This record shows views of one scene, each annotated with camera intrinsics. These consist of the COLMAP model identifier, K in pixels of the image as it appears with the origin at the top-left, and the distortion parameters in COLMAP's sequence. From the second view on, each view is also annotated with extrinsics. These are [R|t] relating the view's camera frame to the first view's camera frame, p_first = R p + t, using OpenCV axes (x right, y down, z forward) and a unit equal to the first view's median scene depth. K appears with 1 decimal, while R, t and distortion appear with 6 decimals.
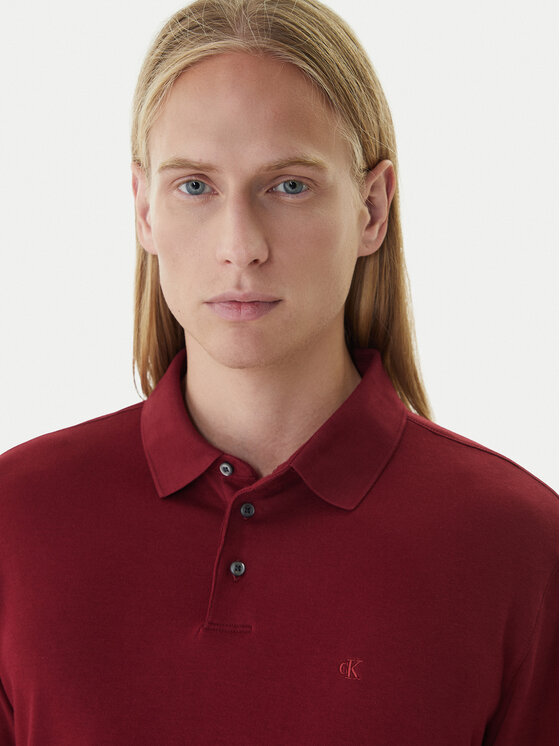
lens RADIAL K [[1145.0, 0, 280.0], [0, 1145.0, 373.0], [0, 0, 1]] dist [0.309930, -0.008765]
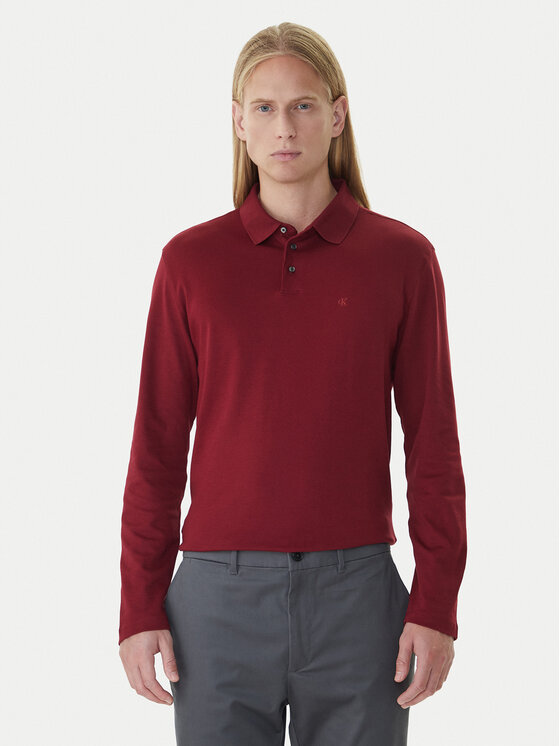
lens RADIAL K [[1311.5, 0, 280.0], [0, 1311.5, 373.0], [0, 0, 1]] dist [-0.095155, -0.032215]
pose [[0.997072, -0.071972, 0.025844, -0.141214], [0.071658, 0.997346, 0.012873, 0.336146], [-0.026702, -0.010983, 0.999583, -1.639082]]
